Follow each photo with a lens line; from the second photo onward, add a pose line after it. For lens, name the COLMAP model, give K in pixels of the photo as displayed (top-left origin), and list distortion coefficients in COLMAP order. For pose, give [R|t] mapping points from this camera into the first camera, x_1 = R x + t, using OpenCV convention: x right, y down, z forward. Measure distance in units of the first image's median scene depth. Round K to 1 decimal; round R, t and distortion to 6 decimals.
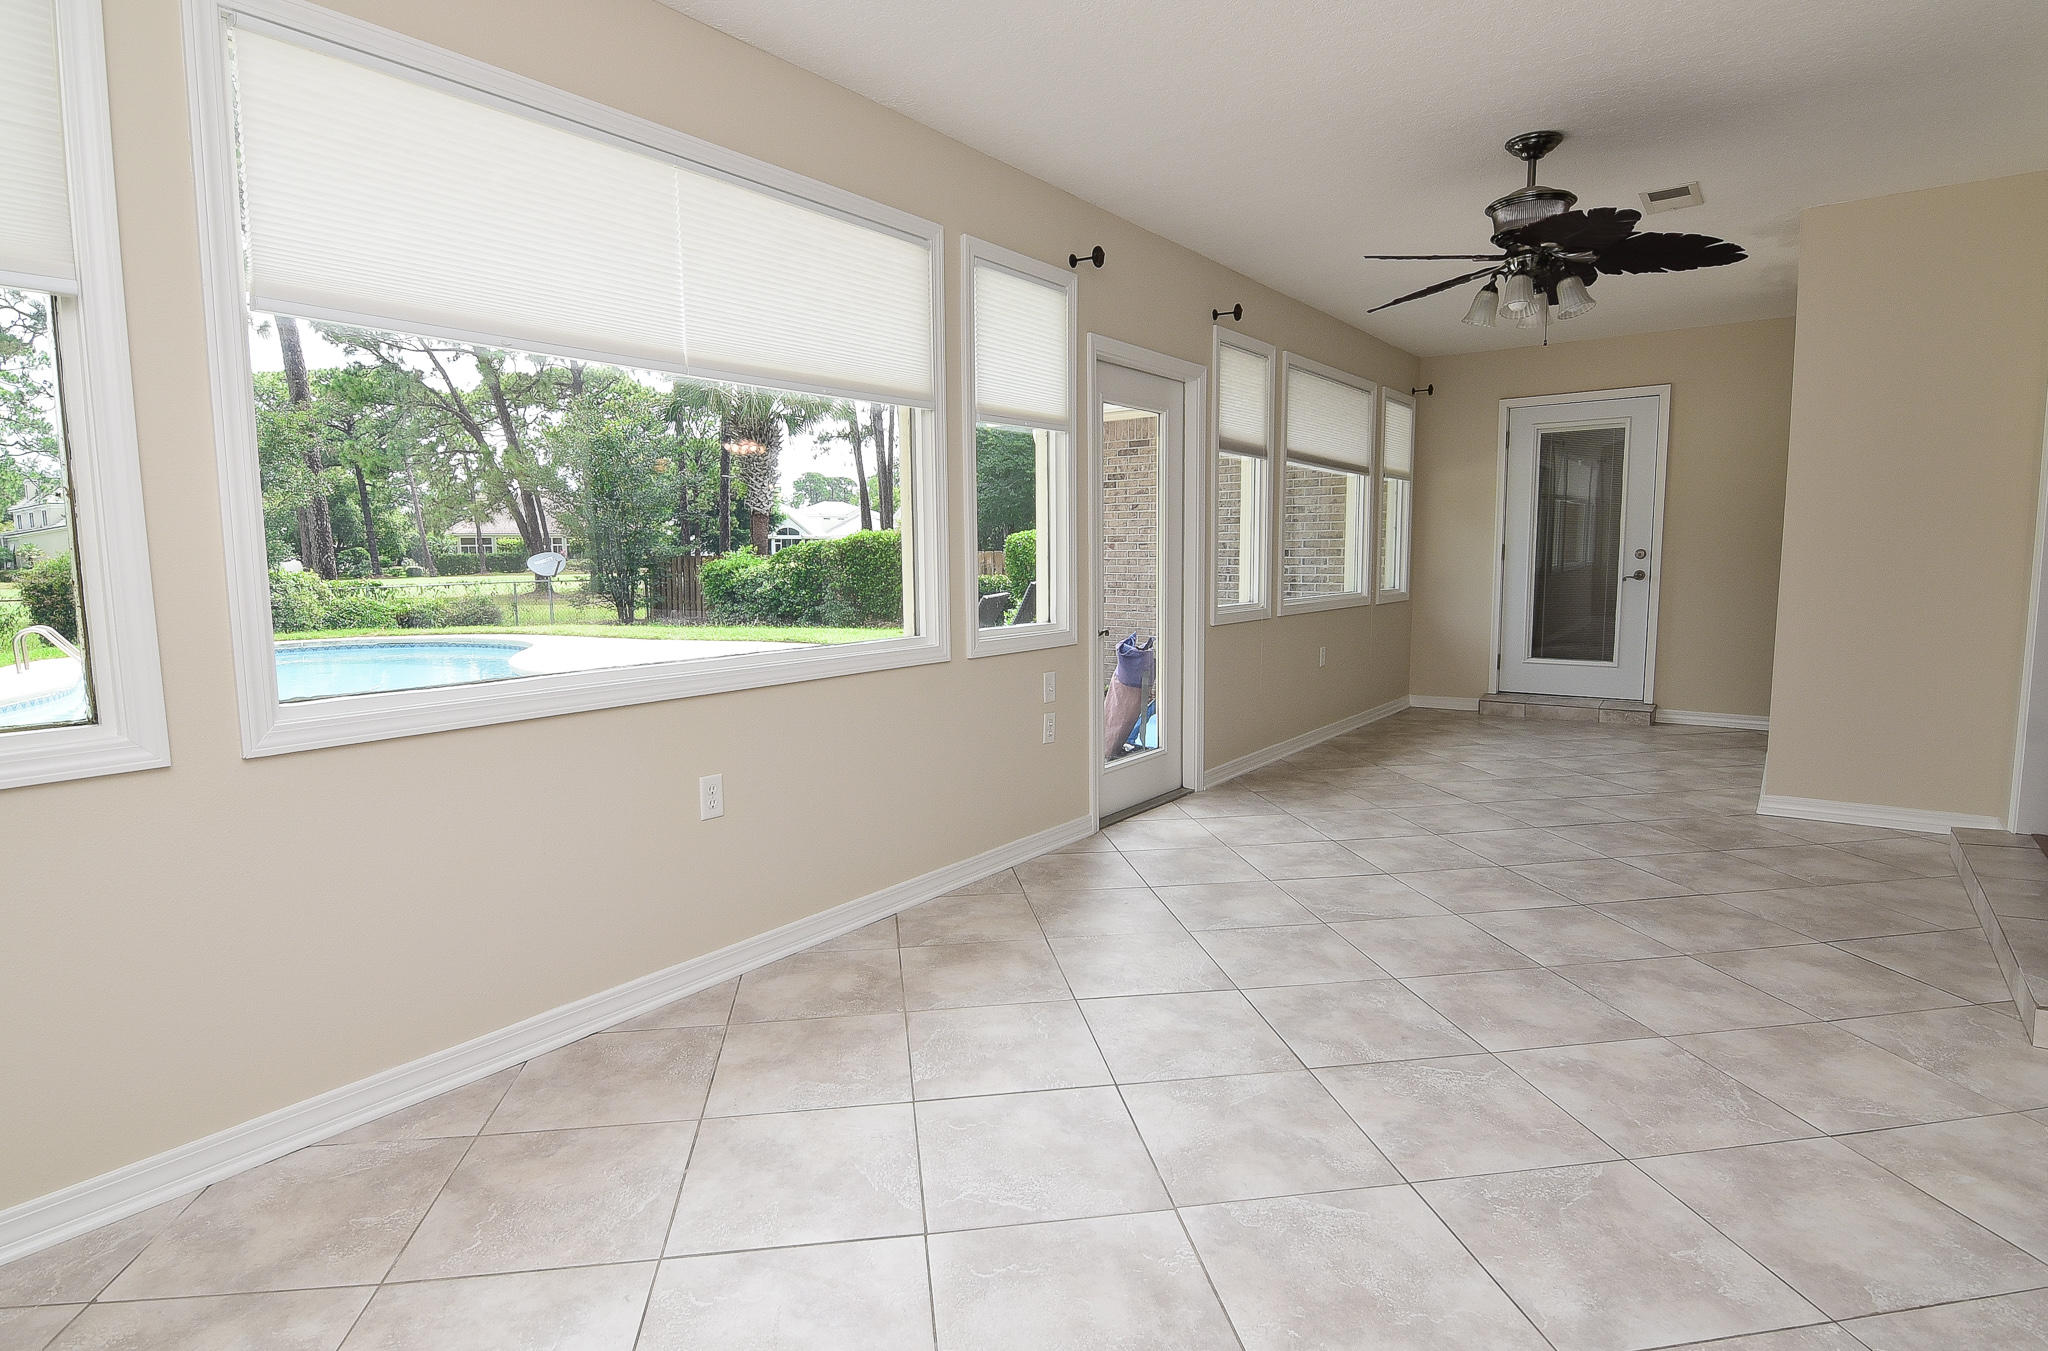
lens RADIAL K [[1060.8, 0, 1024.0], [0, 1060.8, 675.5], [0, 0, 1]] dist [-0.016334, -0.007496]
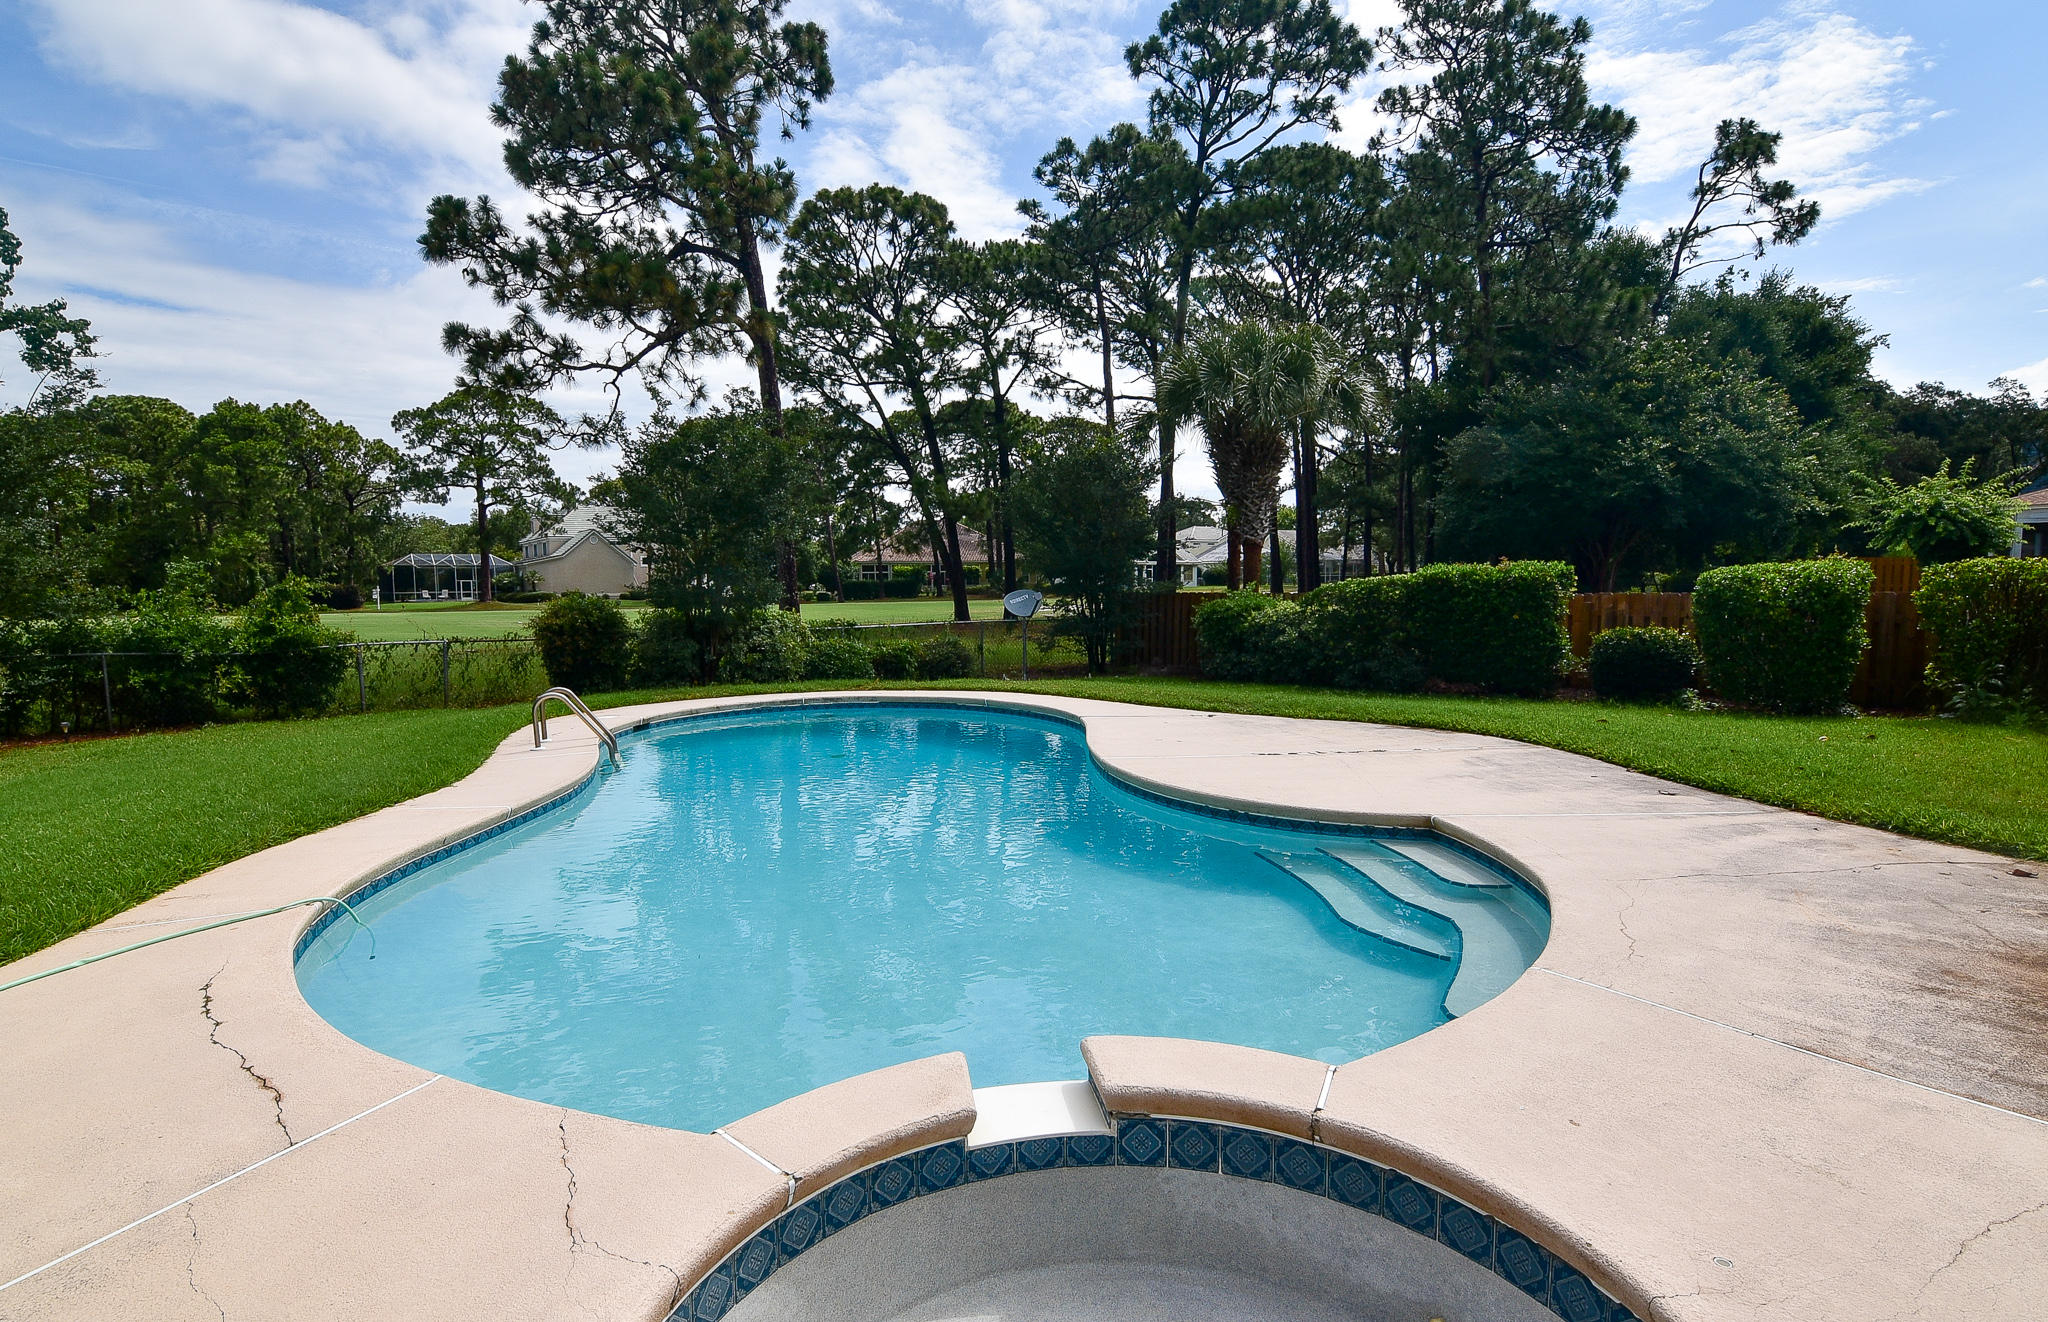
lens RADIAL K [[1042.3, 0, 999.5], [0, 1042.3, 675.7], [0, 0, 1]] dist [-0.002110, -0.015205]
pose [[0.942857, 0.030061, -0.331840, -0.179991], [-0.036698, 0.999232, -0.013750, -0.032083], [0.331172, 0.025142, 0.943235, 0.175015]]
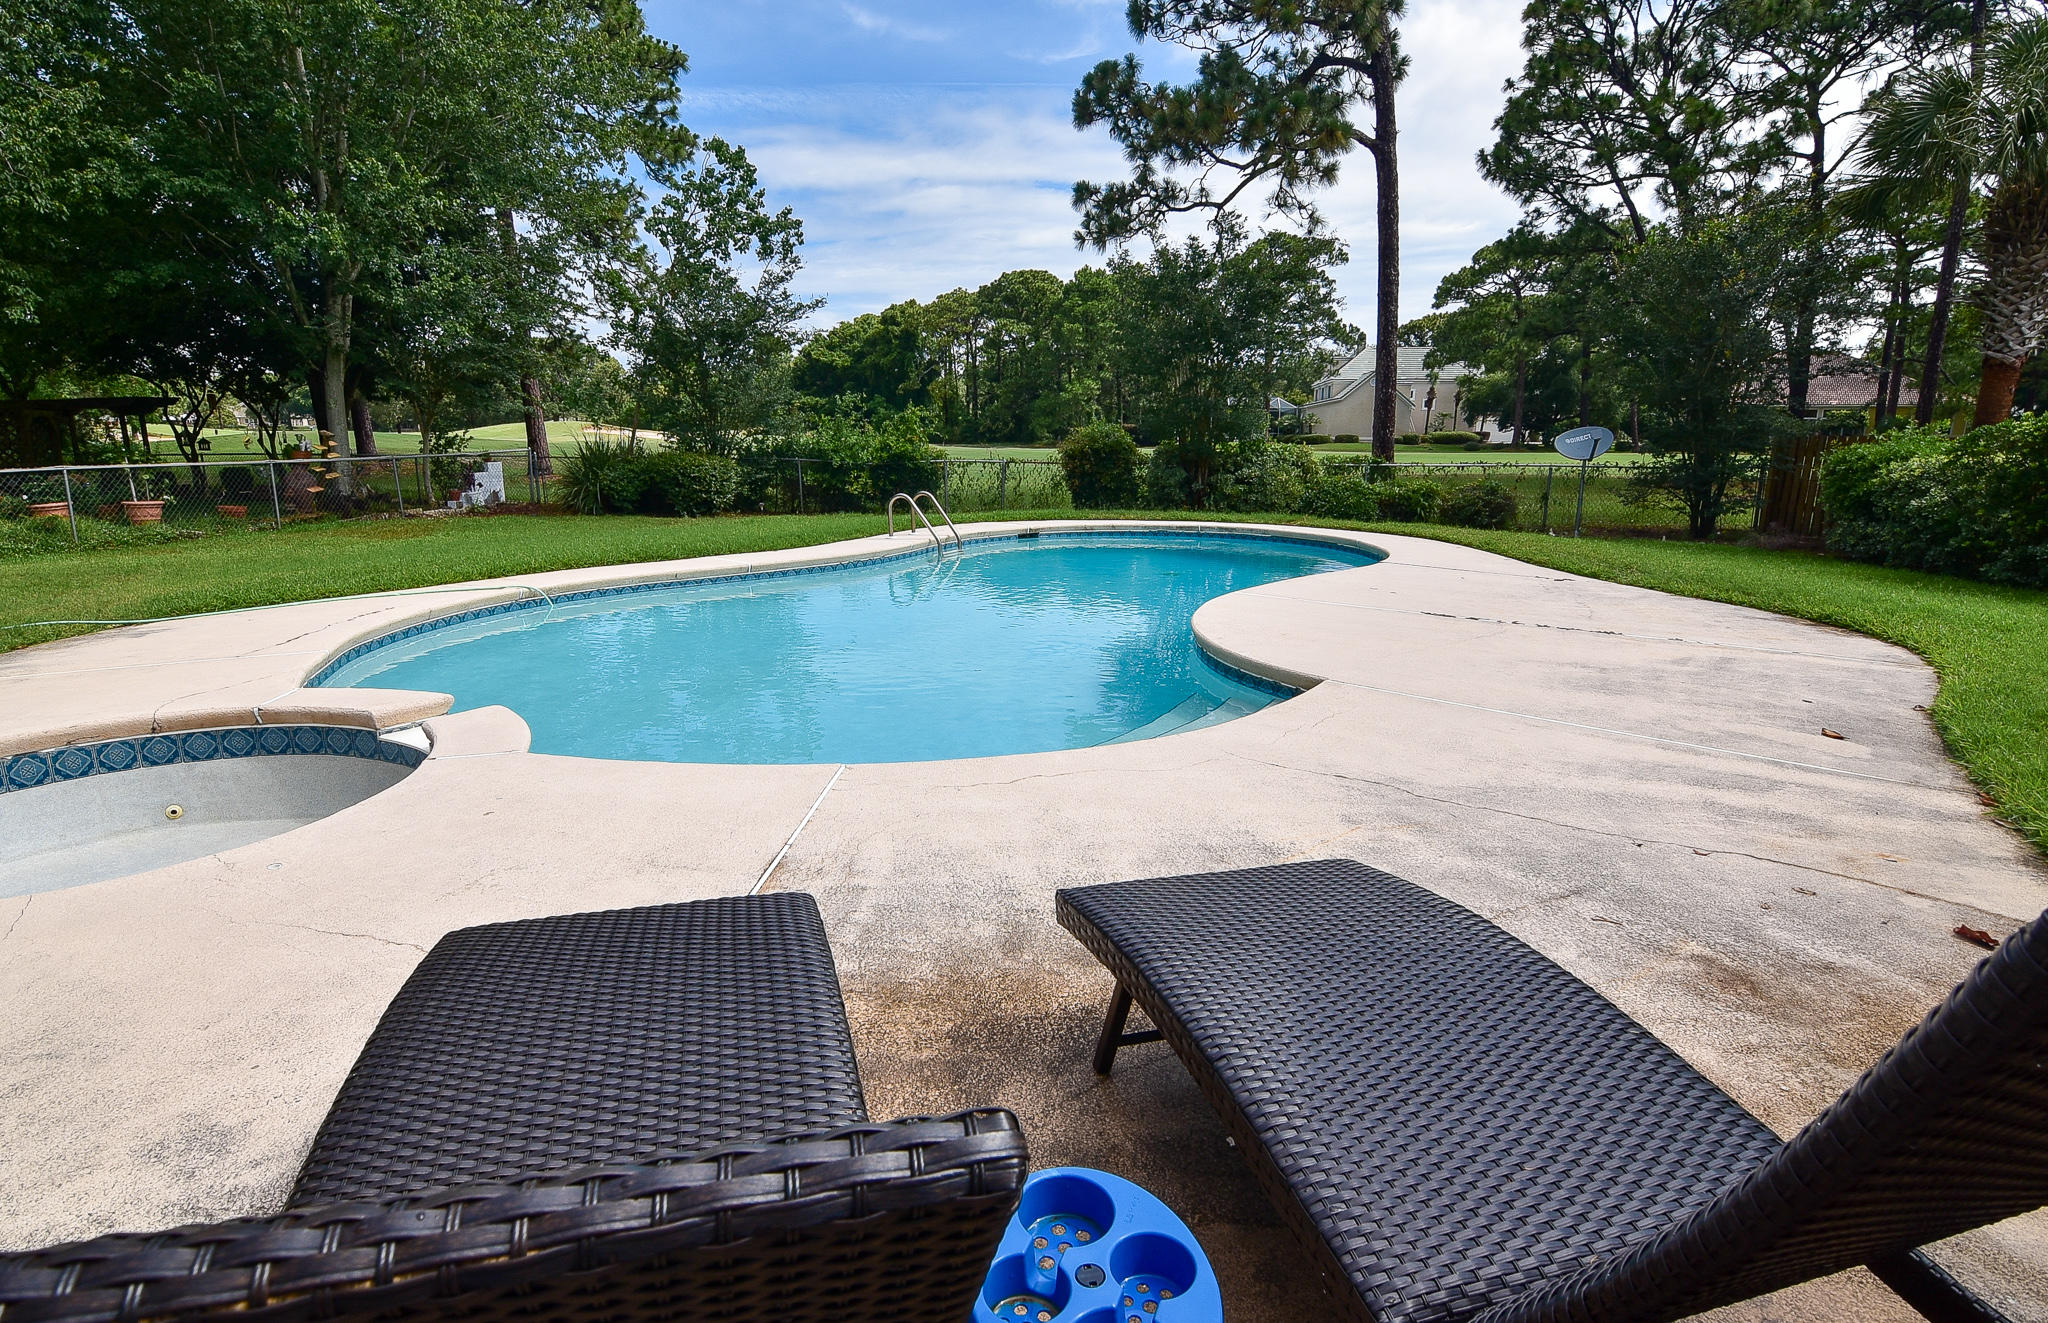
lens RADIAL K [[1036.3, 0, 994.1], [0, 1036.3, 660.5], [0, 0, 1]] dist [-0.005901, -0.009721]
pose [[0.450802, 0.205220, -0.868713, 0.011507], [-0.110081, 0.978565, 0.174046, -0.038478], [0.885810, 0.017169, 0.463730, 0.317801]]
